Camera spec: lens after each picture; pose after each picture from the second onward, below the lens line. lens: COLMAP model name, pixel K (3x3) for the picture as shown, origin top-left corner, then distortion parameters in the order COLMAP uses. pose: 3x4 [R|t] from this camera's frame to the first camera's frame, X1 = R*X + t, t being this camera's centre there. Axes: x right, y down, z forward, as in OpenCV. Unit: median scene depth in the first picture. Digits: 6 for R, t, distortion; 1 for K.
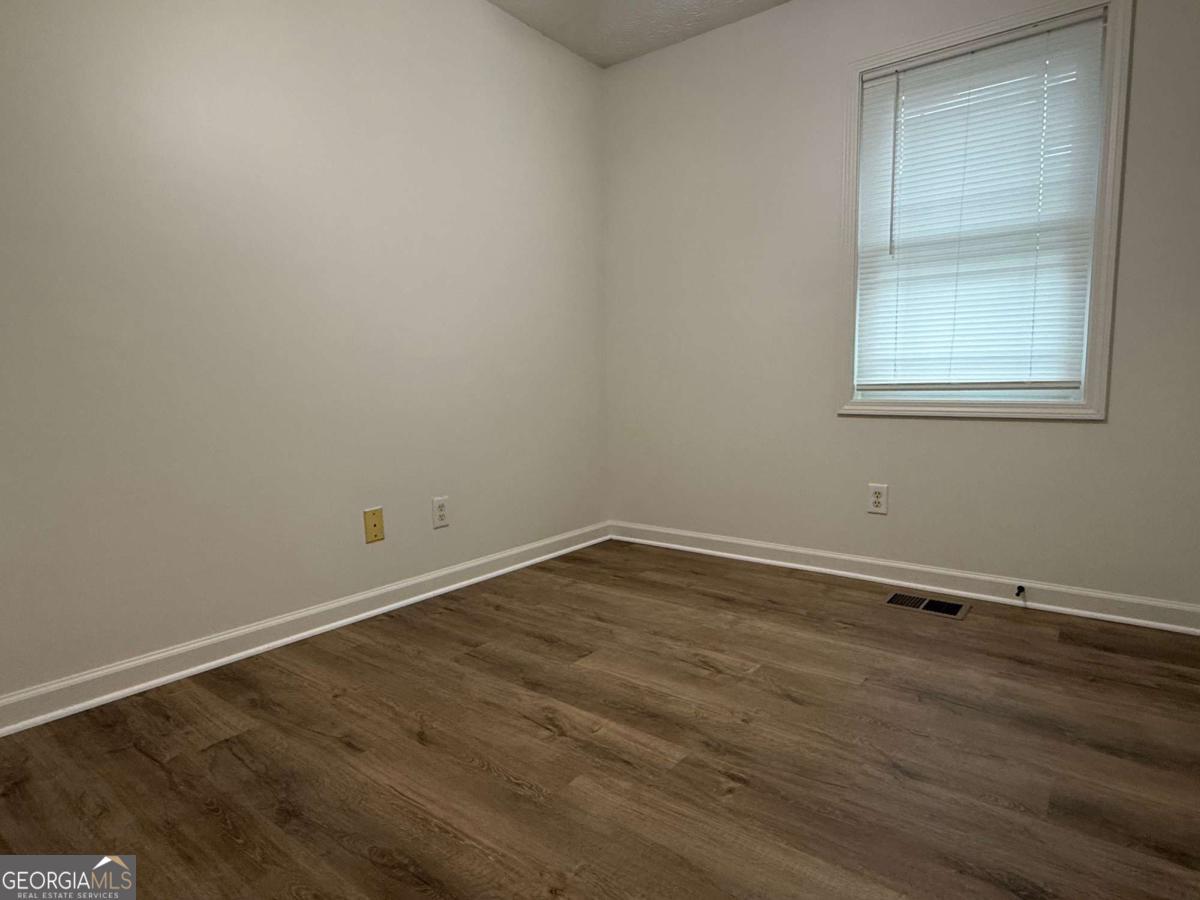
lens RADIAL K [[671.2, 0, 601.0], [0, 671.2, 453.7], [0, 0, 1]] dist [-0.000902, 0.000843]
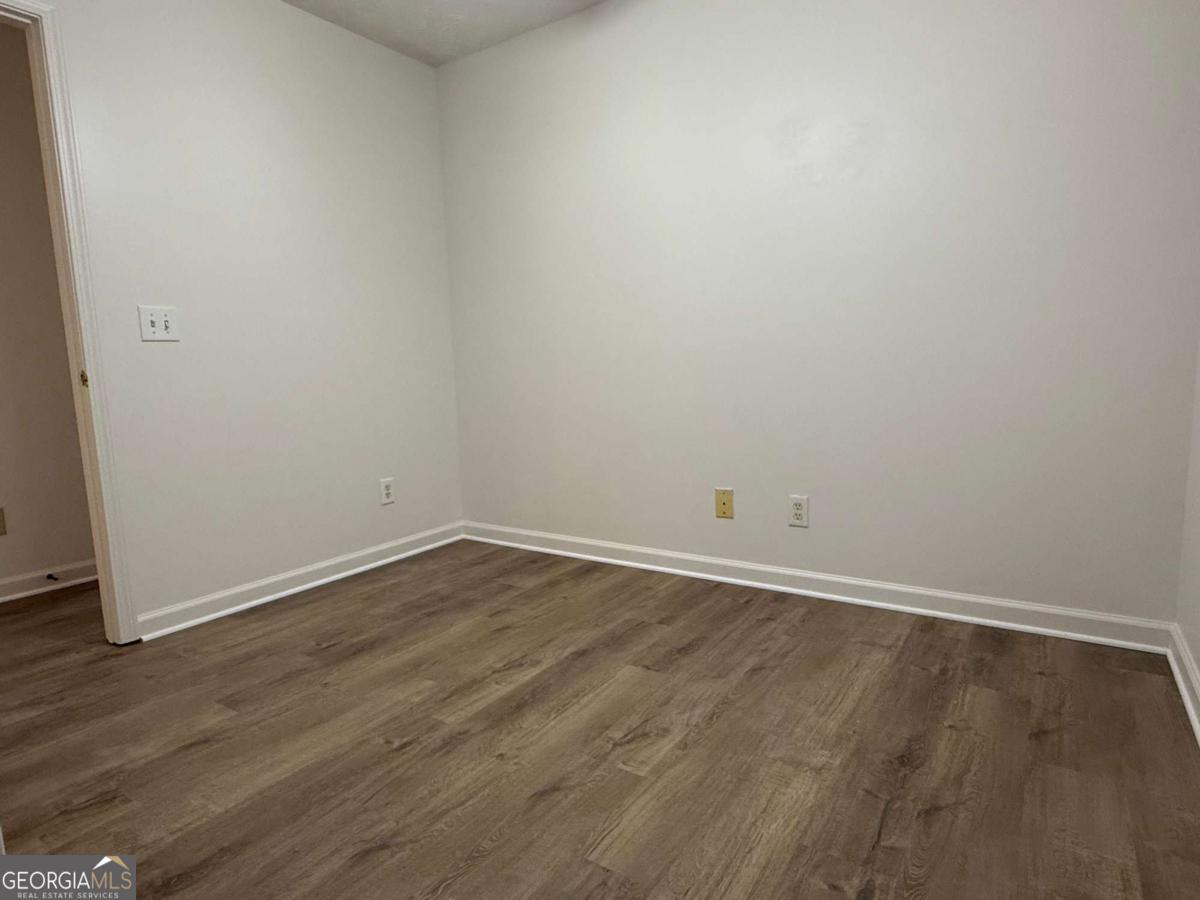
lens RADIAL K [[675.6, 0, 603.4], [0, 675.6, 453.2], [0, 0, 1]] dist [0.000311, 0.000541]
pose [[0.062513, 0.141297, -0.987992, 0.861703], [-0.076096, 0.987721, 0.136444, -0.132011], [0.995139, 0.066653, 0.072498, 0.808951]]
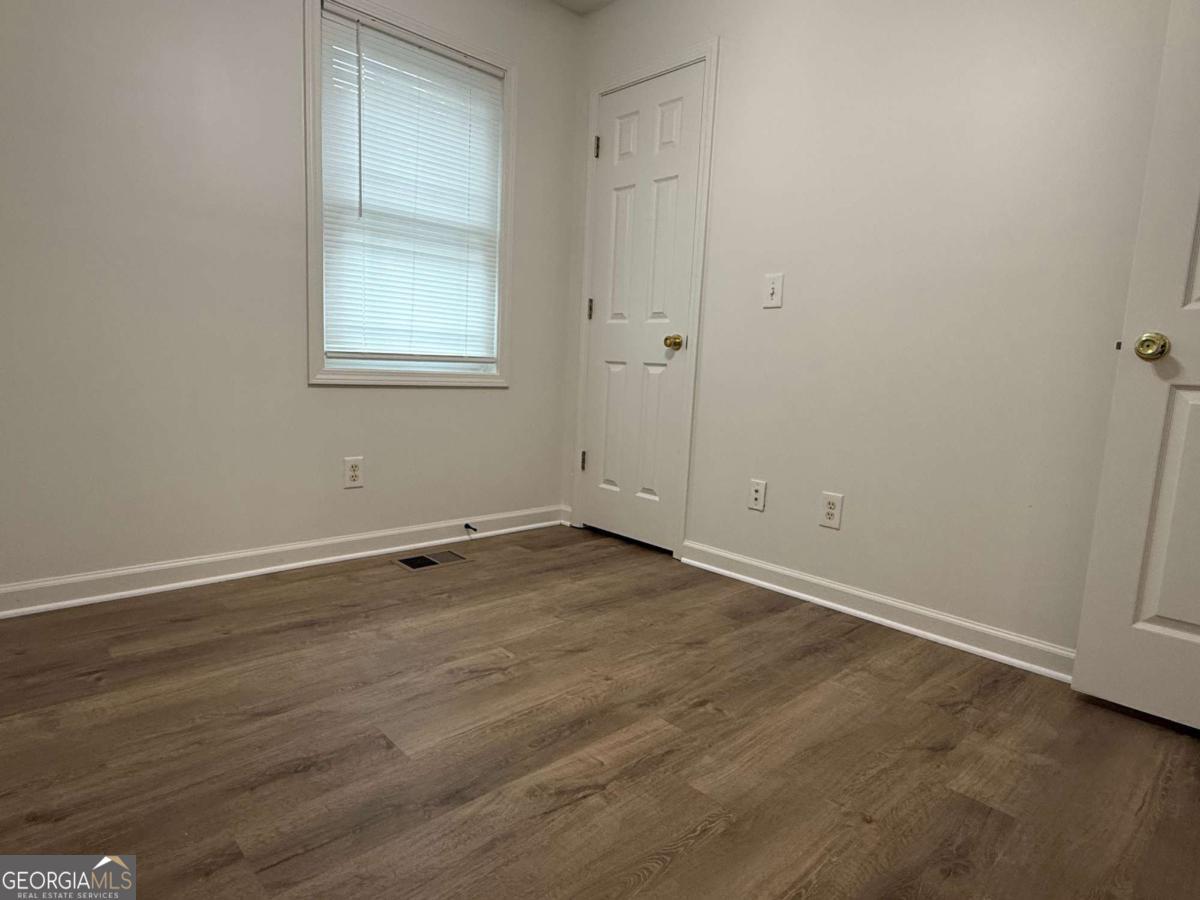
lens RADIAL K [[671.2, 0, 601.0], [0, 671.2, 453.7], [0, 0, 1]] dist [-0.000902, 0.000843]
pose [[0.158888, -0.112274, 0.980892, -0.602608], [0.059233, 0.992807, 0.104043, -0.049003], [-0.985518, 0.041570, 0.164395, 0.635400]]
